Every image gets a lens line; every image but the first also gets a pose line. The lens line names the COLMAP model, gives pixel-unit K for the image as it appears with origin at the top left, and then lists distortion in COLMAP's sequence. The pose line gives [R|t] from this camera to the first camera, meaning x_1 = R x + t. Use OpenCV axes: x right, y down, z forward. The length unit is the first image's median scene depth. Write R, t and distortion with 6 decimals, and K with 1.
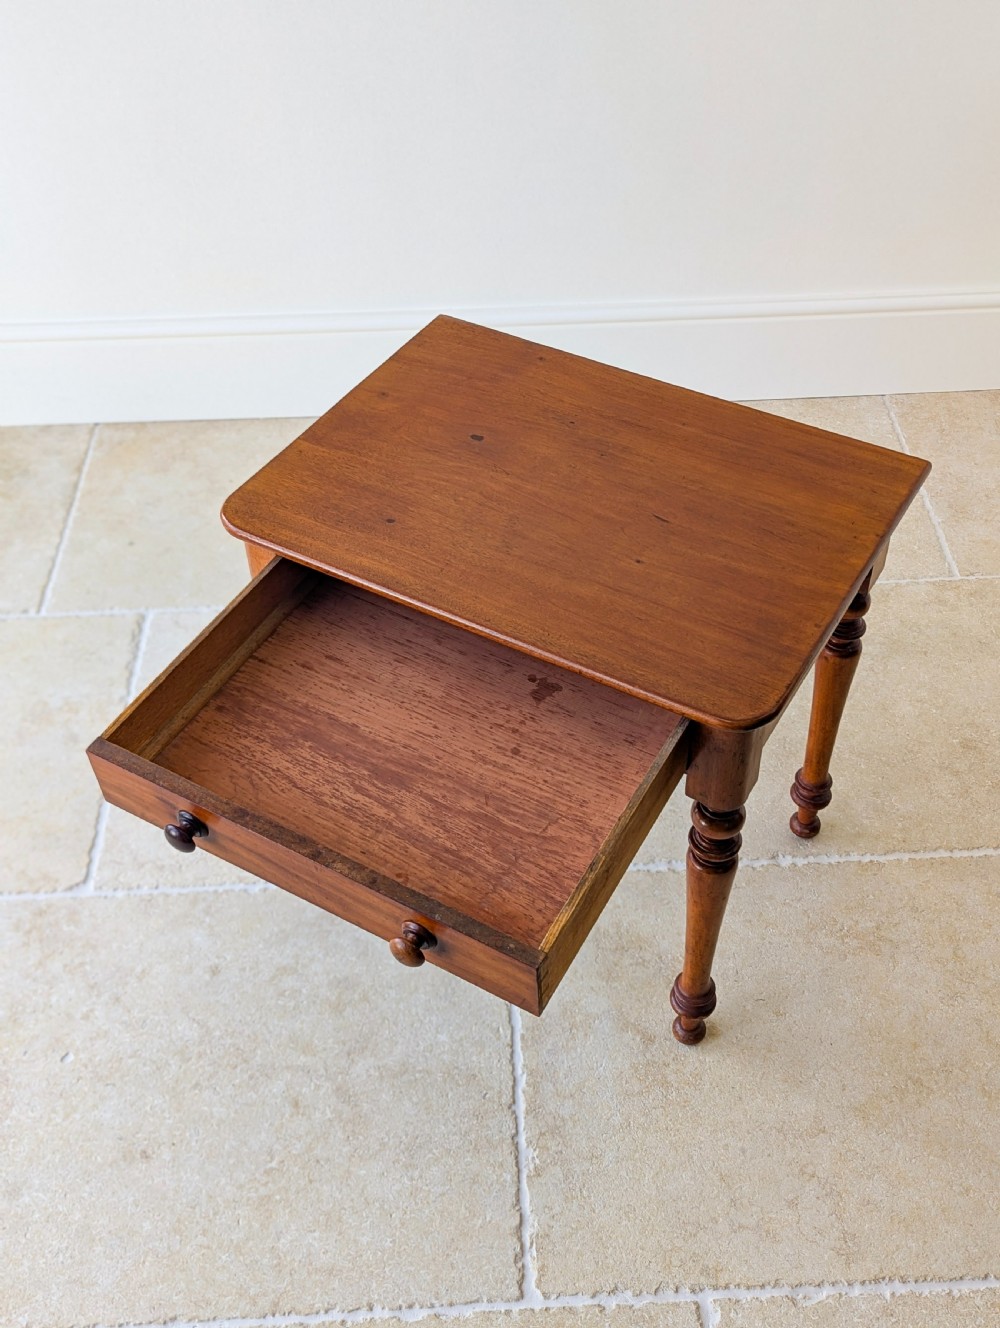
lens RADIAL K [[1422.6, 0, 526.4], [0, 1422.6, 641.3], [0, 0, 1]] dist [0.048532, 0.000000]
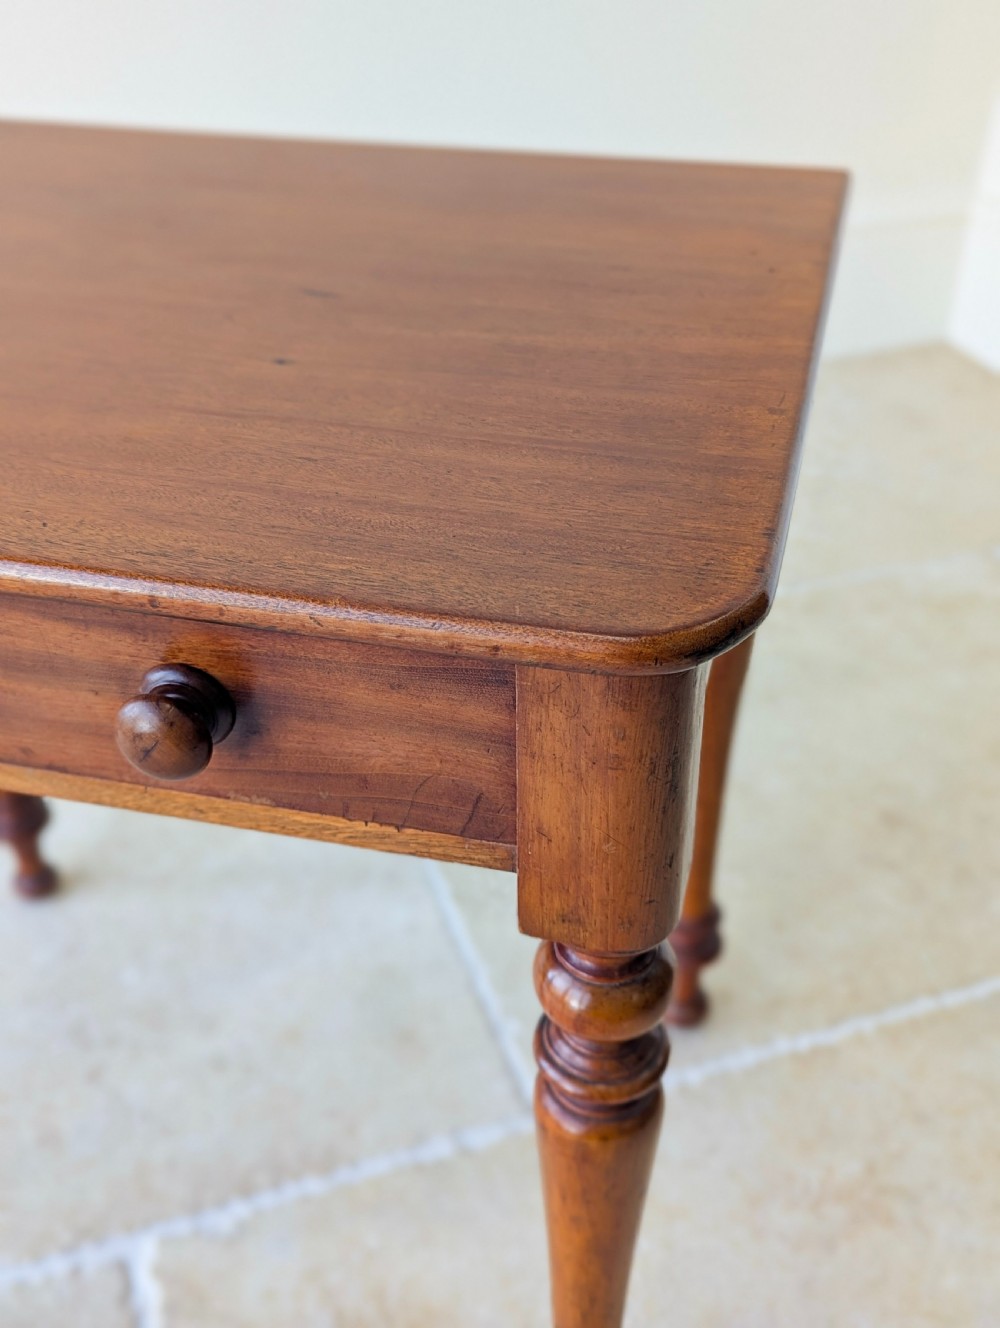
lens RADIAL K [[1443.6, 0, 505.0], [0, 1443.6, 687.7], [0, 0, 1]] dist [0.047229, 0.000000]
pose [[0.960654, -0.160684, 0.226548, 0.029714], [0.192321, 0.973316, -0.125172, 0.078292], [-0.200389, 0.163817, 0.965923, 0.540020]]
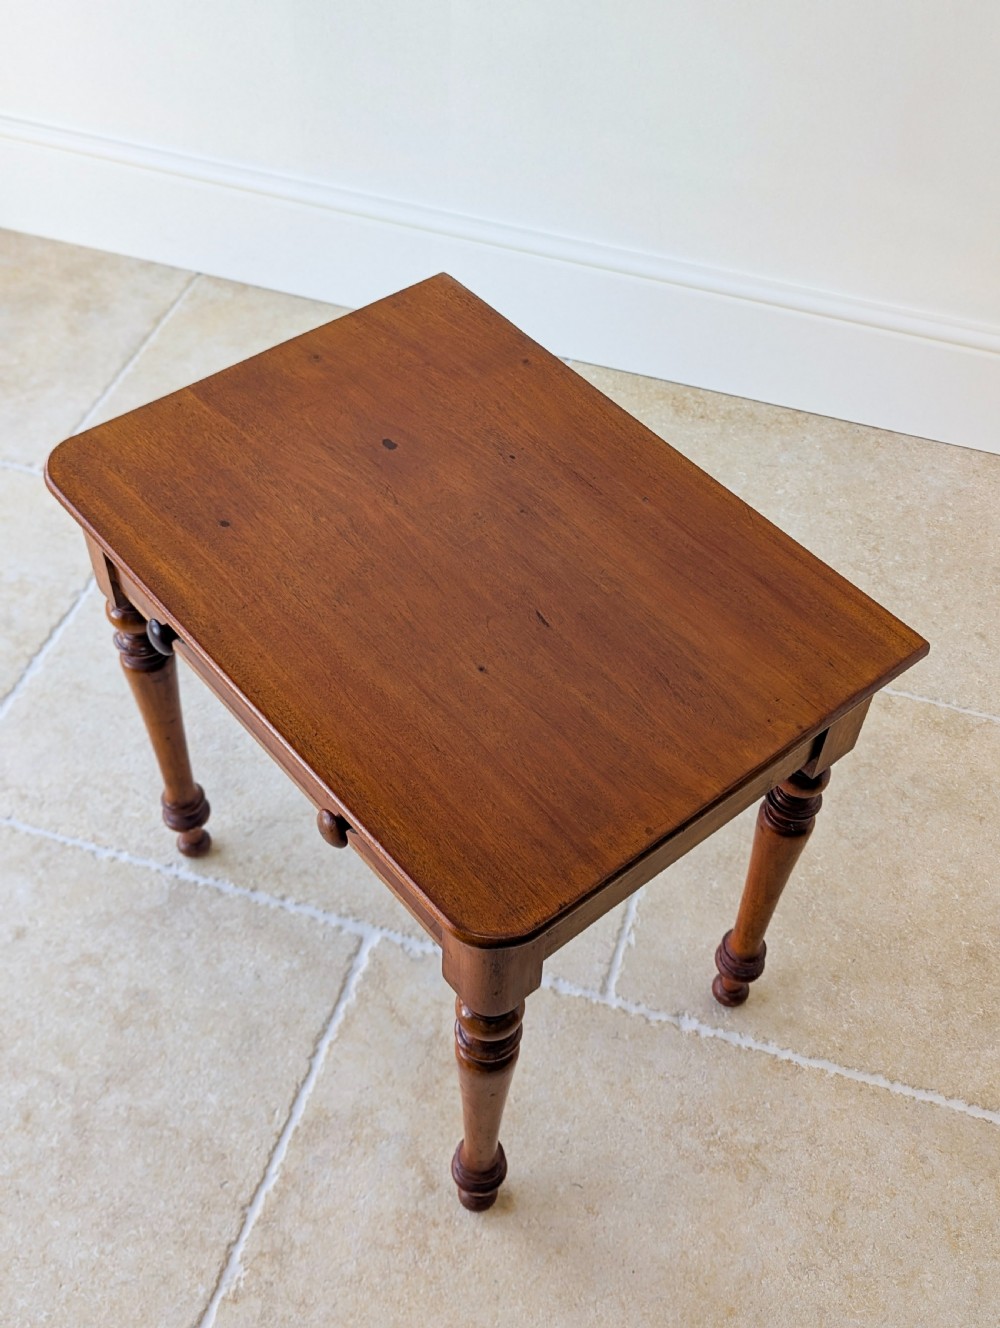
lens RADIAL K [[1443.6, 0, 527.9], [0, 1443.6, 665.9], [0, 0, 1]] dist [0.047229, 0.000000]
pose [[0.939516, 0.293692, -0.176225, 0.208594], [-0.274333, 0.953317, 0.126211, -0.142345], [0.205066, -0.070233, 0.976225, 0.206261]]
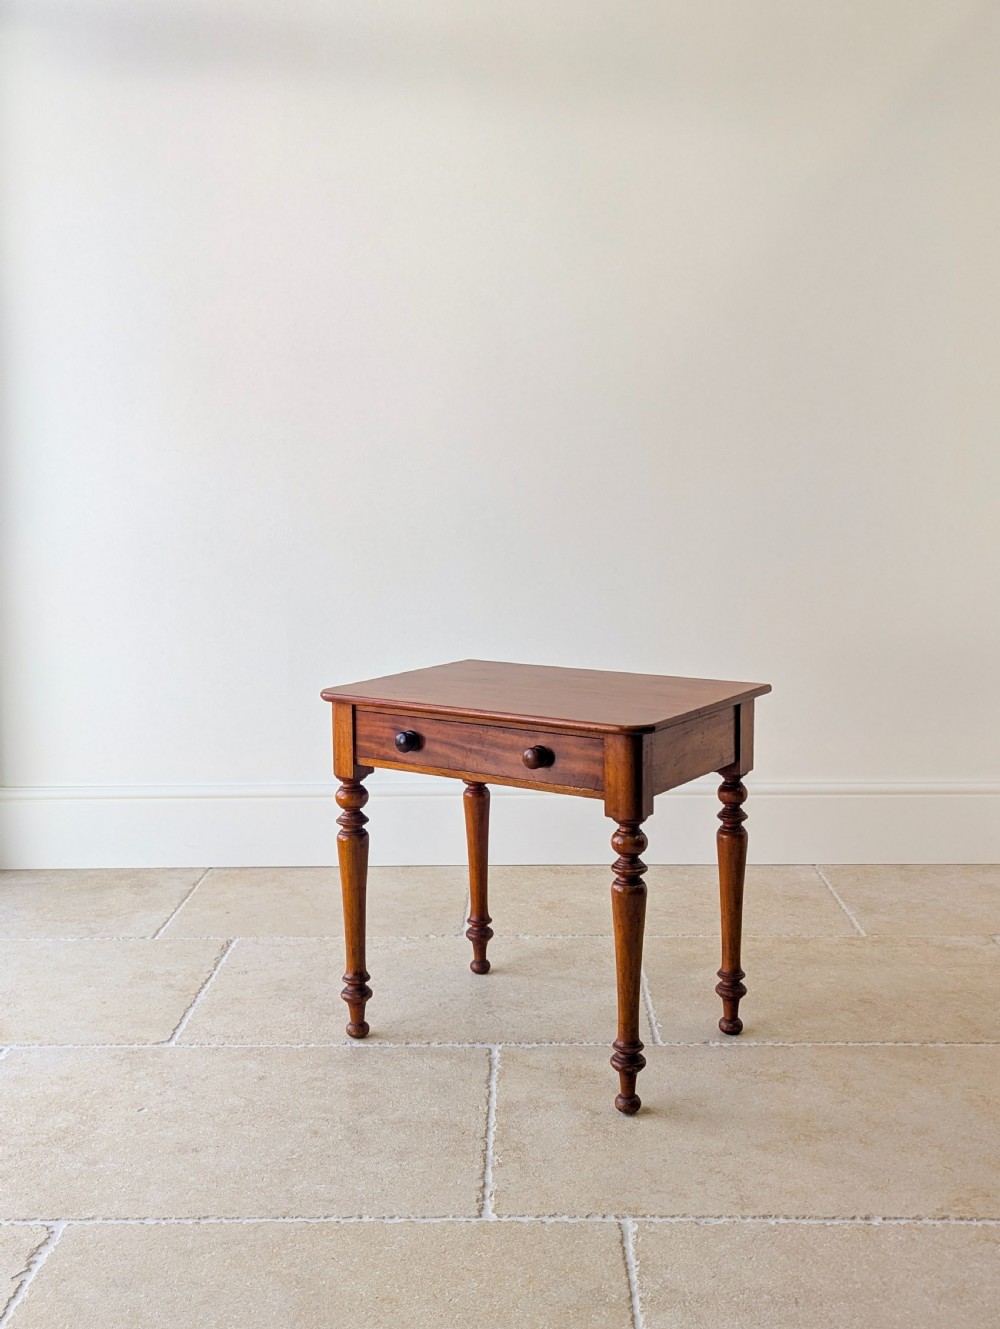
lens RADIAL K [[1444.7, 0, 502.5], [0, 1444.7, 635.4], [0, 0, 1]] dist [0.047229, 0.000000]
pose [[0.997745, 0.011952, -0.066052, 0.086376], [-0.049181, 0.799860, -0.598168, 0.742503], [0.045683, 0.600067, 0.798644, -0.293850]]
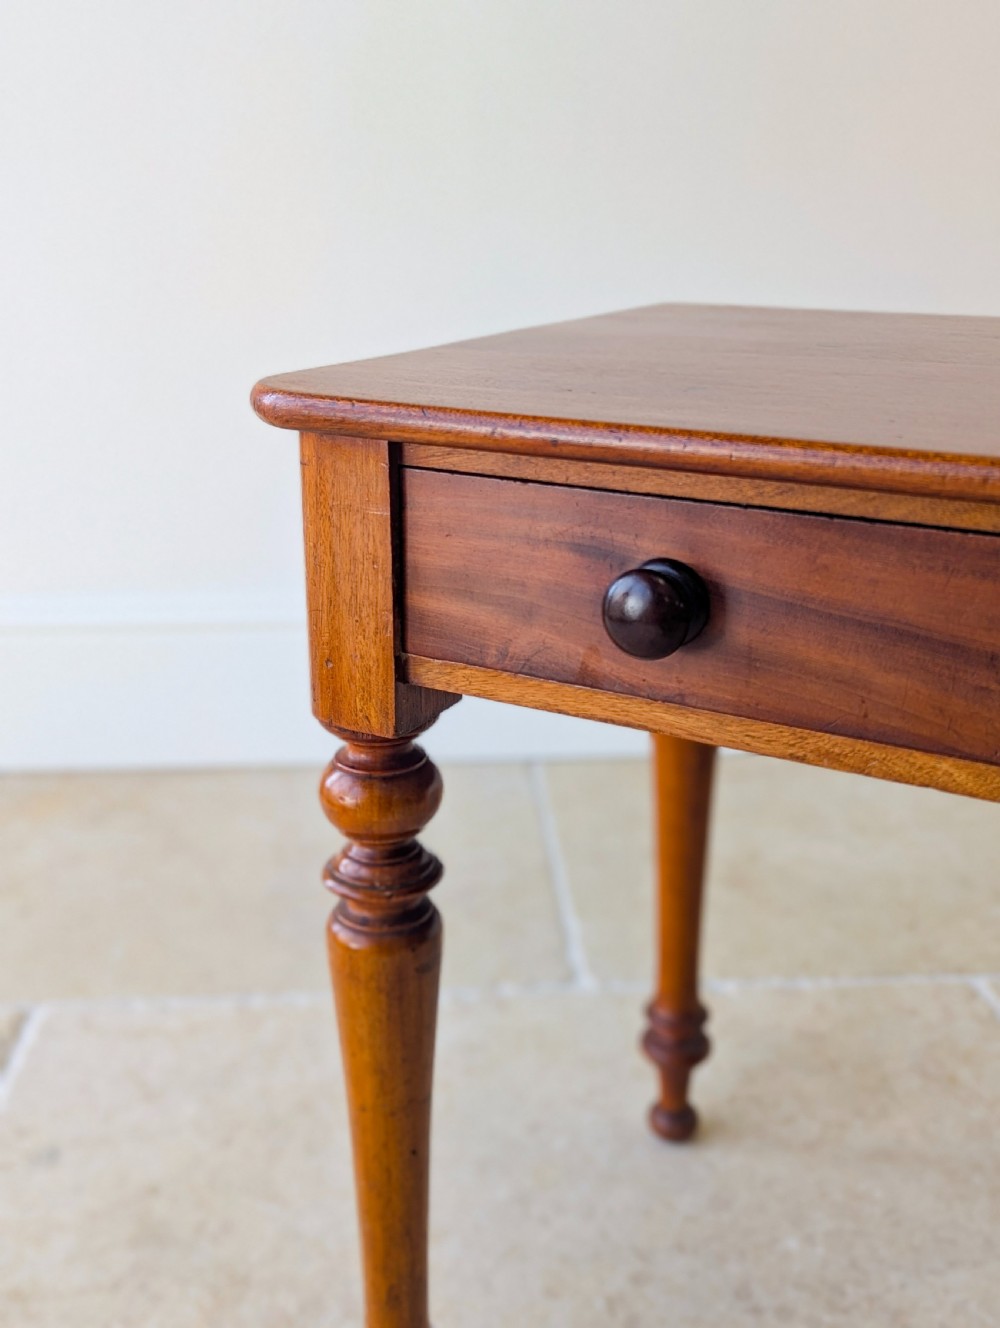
lens RADIAL K [[1443.6, 0, 490.9], [0, 1443.6, 658.2], [0, 0, 1]] dist [0.047229, 0.000000]
pose [[0.999861, 0.011494, 0.012049, -0.138955], [-0.005203, 0.902996, -0.429617, 0.131120], [-0.015818, 0.429495, 0.902931, 0.611649]]
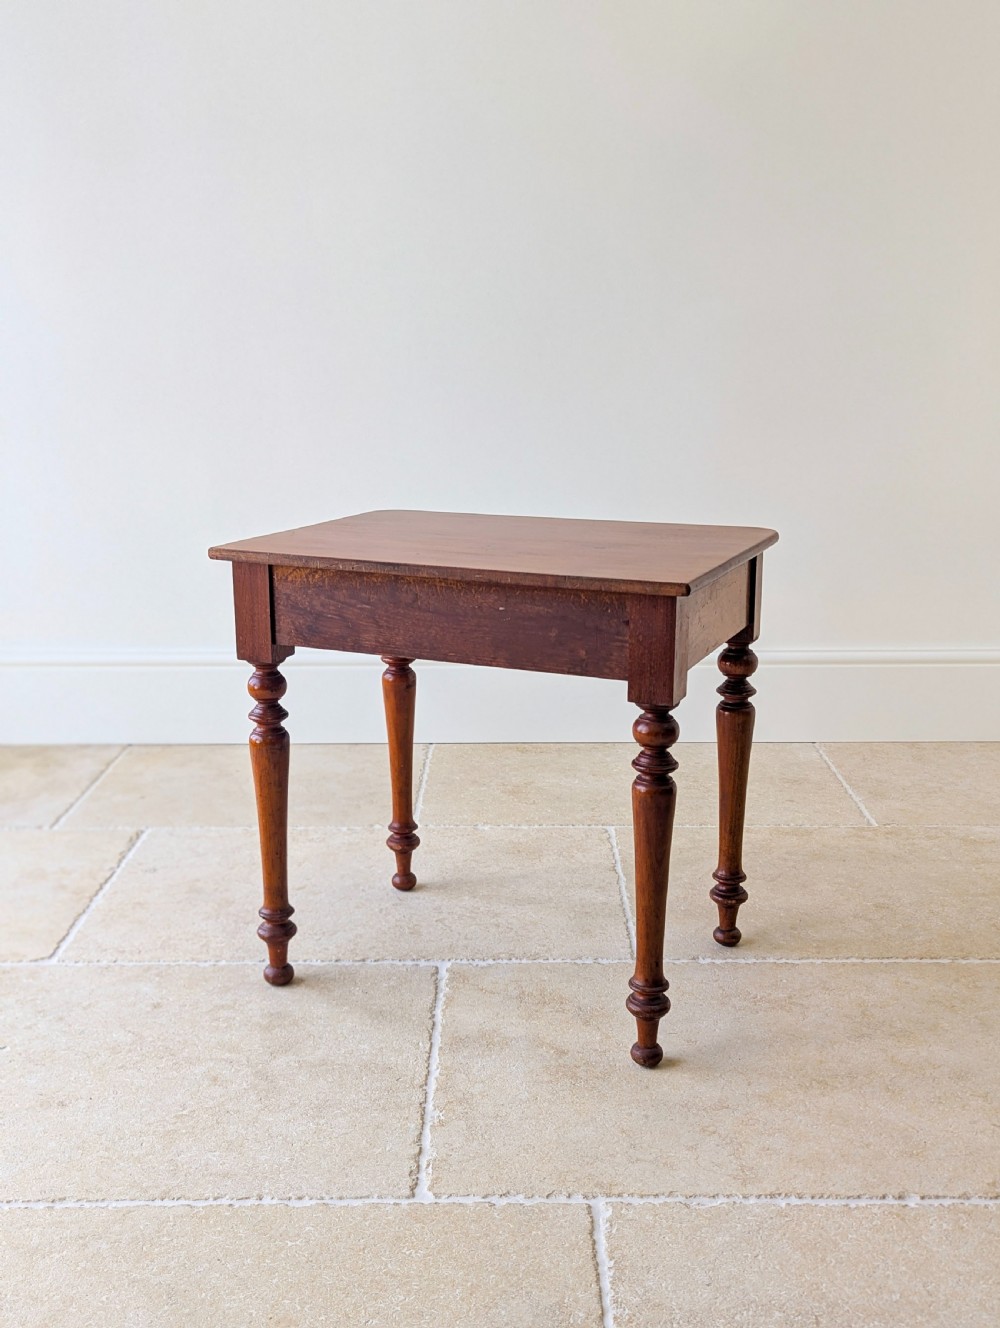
lens RADIAL K [[1422.6, 0, 509.2], [0, 1422.6, 662.5], [0, 0, 1]] dist [0.048532, 0.000000]
pose [[0.998757, 0.021765, -0.044838, 0.091288], [-0.041510, 0.861189, -0.506587, 0.583724], [0.027588, 0.507819, 0.861022, -0.033236]]
